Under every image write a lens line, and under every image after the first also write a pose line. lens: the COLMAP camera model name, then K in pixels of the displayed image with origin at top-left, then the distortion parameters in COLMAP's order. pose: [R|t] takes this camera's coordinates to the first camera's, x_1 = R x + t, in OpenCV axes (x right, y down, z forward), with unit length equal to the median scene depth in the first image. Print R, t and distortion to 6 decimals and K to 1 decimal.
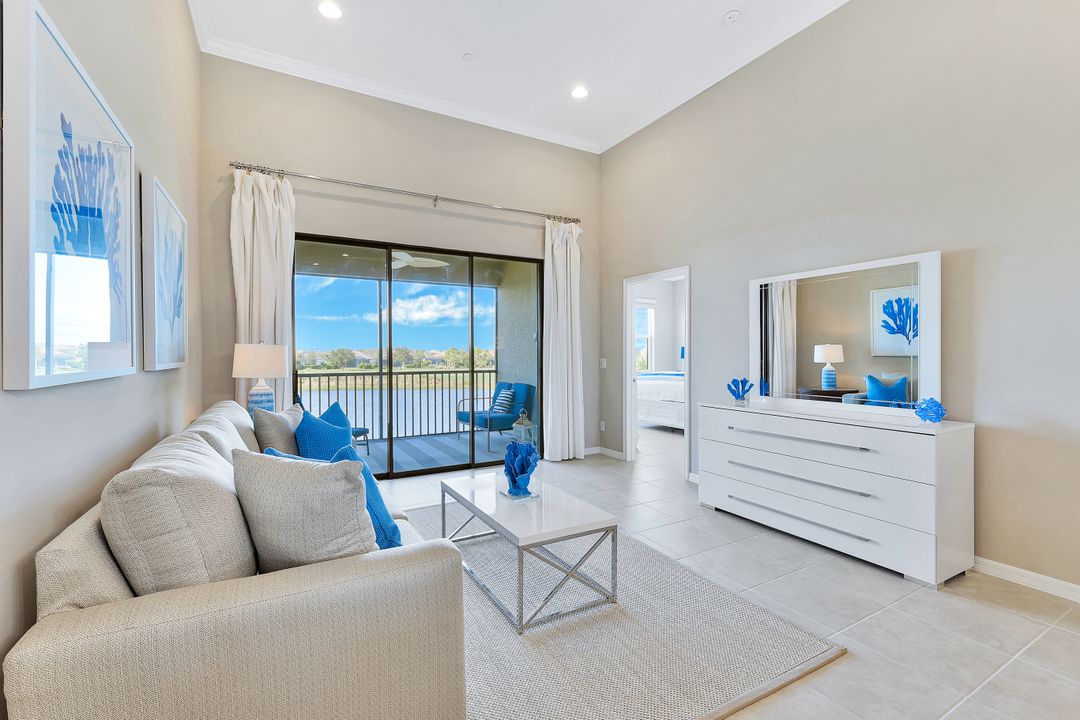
lens RADIAL K [[471.7, 0, 538.6], [0, 471.7, 355.8], [0, 0, 1]] dist [0.002057, 0.000309]
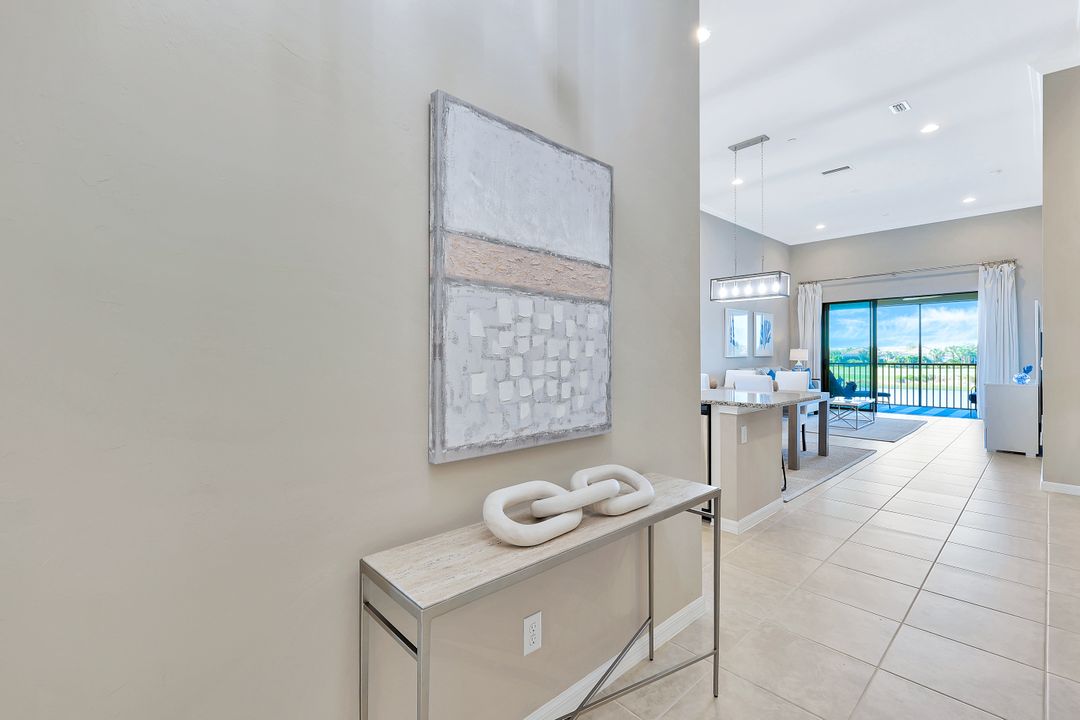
lens RADIAL K [[471.7, 0, 538.6], [0, 471.7, 355.8], [0, 0, 1]] dist [0.002057, 0.000309]
pose [[0.233686, 0.006621, -0.972290, 1.335805], [0.001226, 0.999974, 0.007104, -0.004627], [0.972311, -0.002852, 0.233672, -0.888673]]
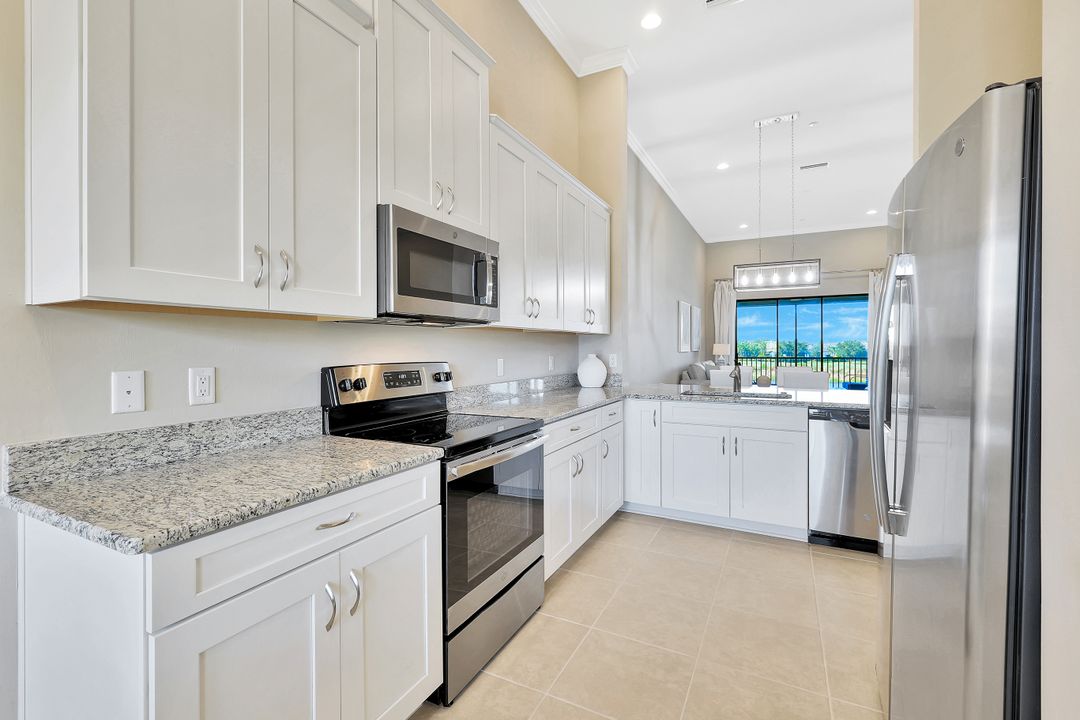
lens RADIAL K [[475.0, 0, 540.6], [0, 475.0, 351.9], [0, 0, 1]] dist [0.003770, 0.000443]
pose [[0.554494, 0.008263, -0.832147, 0.920408], [-0.000358, 0.999953, 0.009690, -0.002156], [0.832188, -0.005076, 0.554471, -1.163563]]
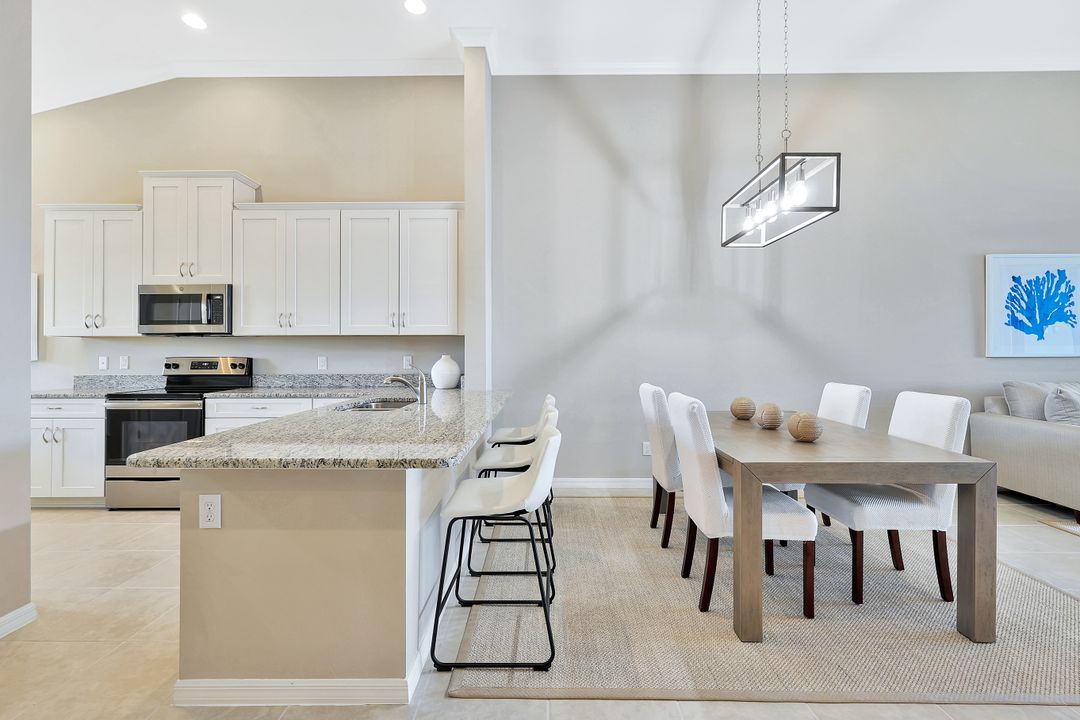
lens RADIAL K [[475.0, 0, 540.6], [0, 475.0, 351.9], [0, 0, 1]] dist [0.003770, 0.000443]
pose [[-0.494989, 0.007662, -0.868865, 0.920415], [0.001101, 0.999966, 0.008191, -0.003050], [0.868898, 0.003098, -0.494981, -0.056694]]
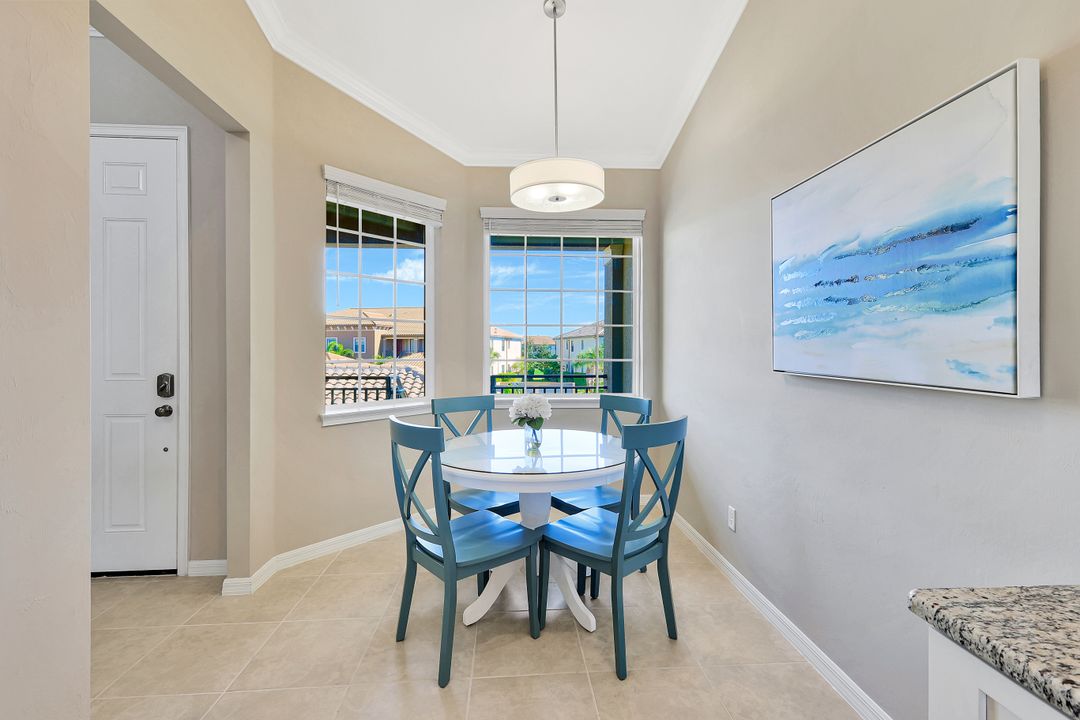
lens RADIAL K [[475.0, 0, 540.6], [0, 475.0, 351.9], [0, 0, 1]] dist [0.003770, 0.000443]
pose [[-0.897866, 0.001856, 0.440265, 0.713258], [0.007005, 0.999925, 0.010071, -0.006899], [-0.440213, 0.012127, -0.897812, -0.998201]]
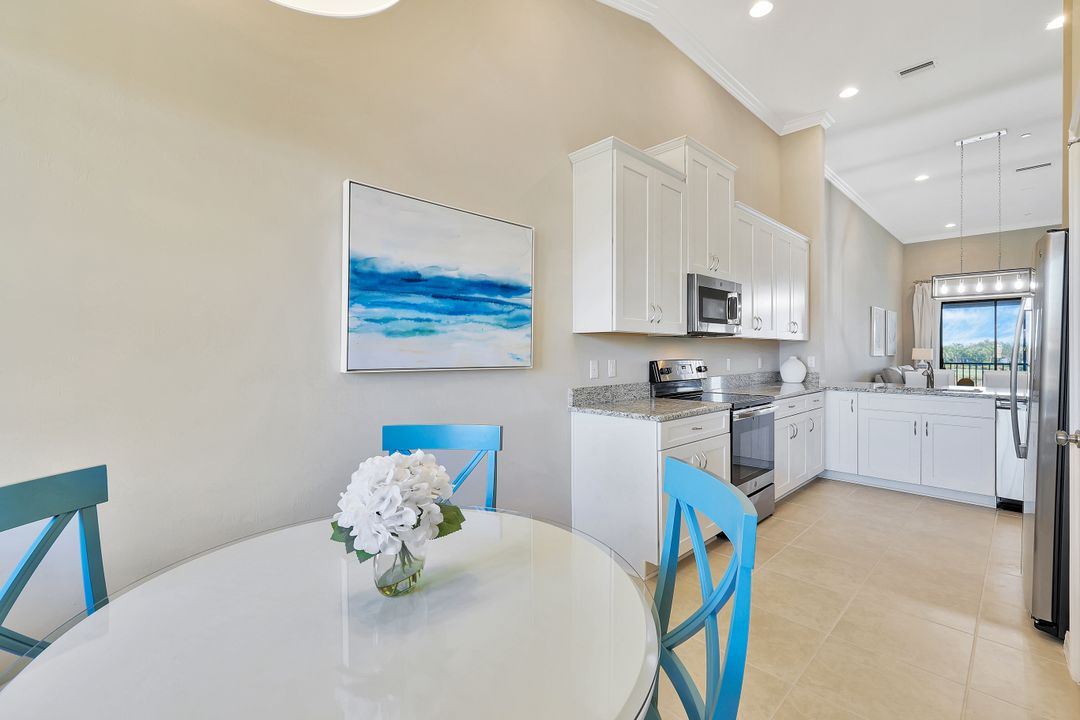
lens RADIAL K [[475.0, 0, 540.6], [0, 475.0, 351.9], [0, 0, 1]] dist [0.003770, 0.000443]
pose [[0.264518, 0.003674, -0.964374, 1.150560], [-0.003980, 0.999988, 0.002718, -0.000791], [0.964373, 0.003120, 0.264530, -1.450266]]
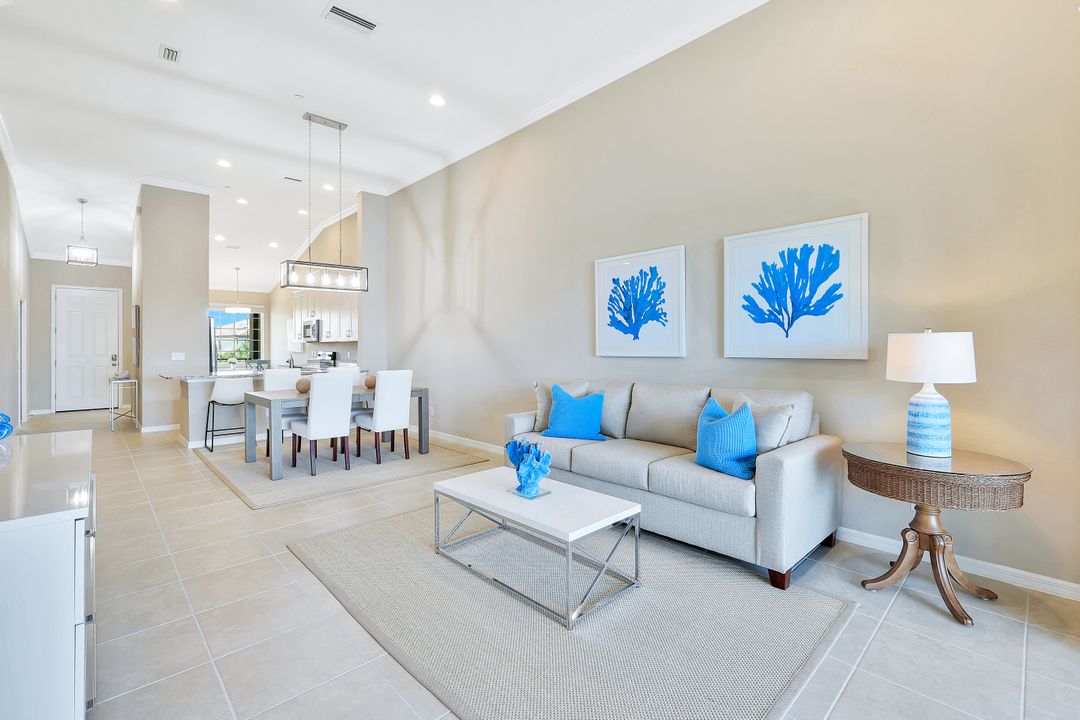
lens RADIAL K [[475.0, 0, 540.6], [0, 475.0, 351.9], [0, 0, 1]] dist [0.003770, 0.000443]
pose [[-0.968748, 0.009682, -0.247860, 0.094416], [0.006404, 0.999881, 0.014028, -0.007604], [0.247966, 0.012003, -0.968694, 1.099699]]
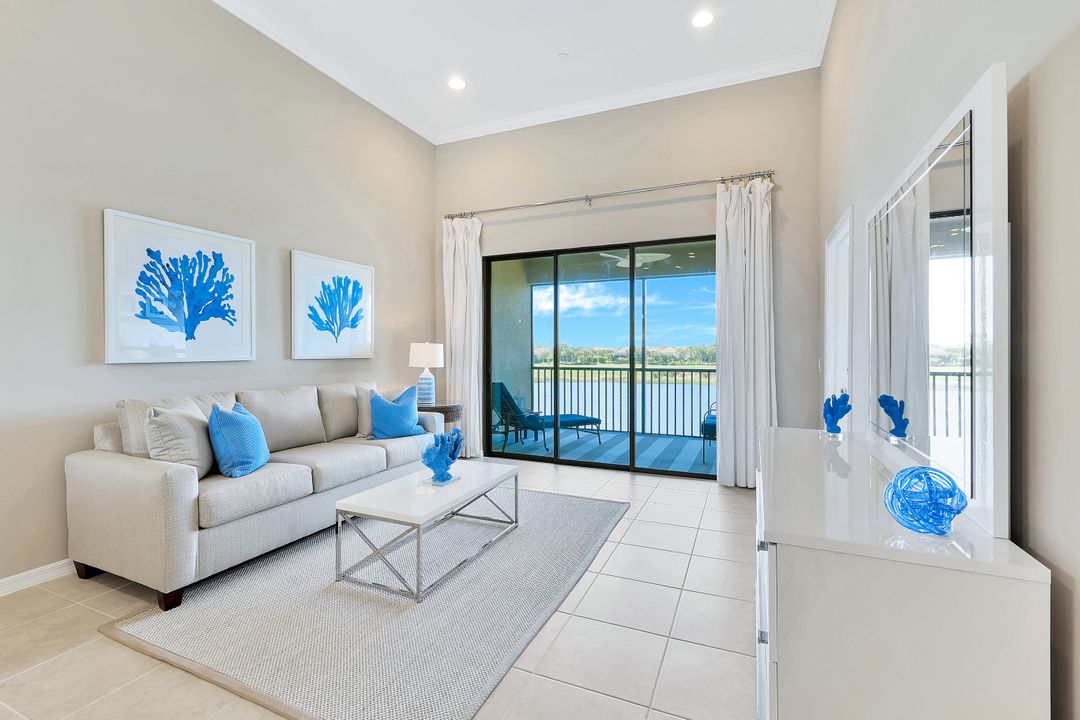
lens RADIAL K [[475.0, 0, 540.6], [0, 475.0, 351.9], [0, 0, 1]] dist [0.003770, 0.000443]
pose [[0.602004, 0.006813, -0.798464, 0.535547], [-0.006217, 0.999973, 0.003845, -0.005244], [0.798469, 0.002649, 0.602030, 0.295558]]
